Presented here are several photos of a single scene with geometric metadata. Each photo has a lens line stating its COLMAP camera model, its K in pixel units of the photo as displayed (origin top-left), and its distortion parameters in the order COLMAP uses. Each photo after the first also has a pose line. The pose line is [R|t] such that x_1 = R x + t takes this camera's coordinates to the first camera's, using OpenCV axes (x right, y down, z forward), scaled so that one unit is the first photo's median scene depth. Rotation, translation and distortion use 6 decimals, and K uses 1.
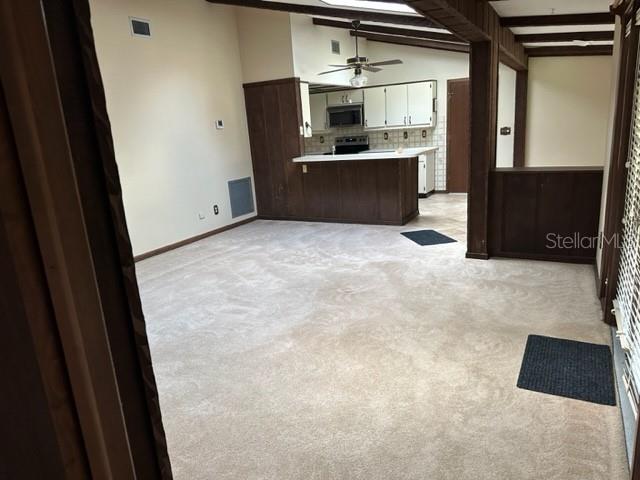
lens RADIAL K [[456.5, 0, 320.0], [0, 456.5, 240.0], [0, 0, 1]] dist [0.002942, -0.000414]
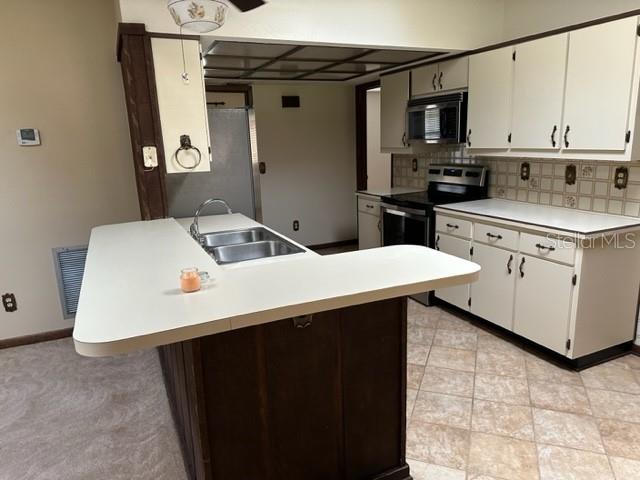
lens RADIAL K [[463.0, 0, 320.6], [0, 463.0, 230.3], [0, 0, 1]] dist [-0.002110, -0.001138]
pose [[0.806220, 0.160447, -0.569443, 0.246526], [-0.166190, 0.985186, 0.042294, -0.168278], [0.567794, 0.060537, 0.820942, 0.581699]]
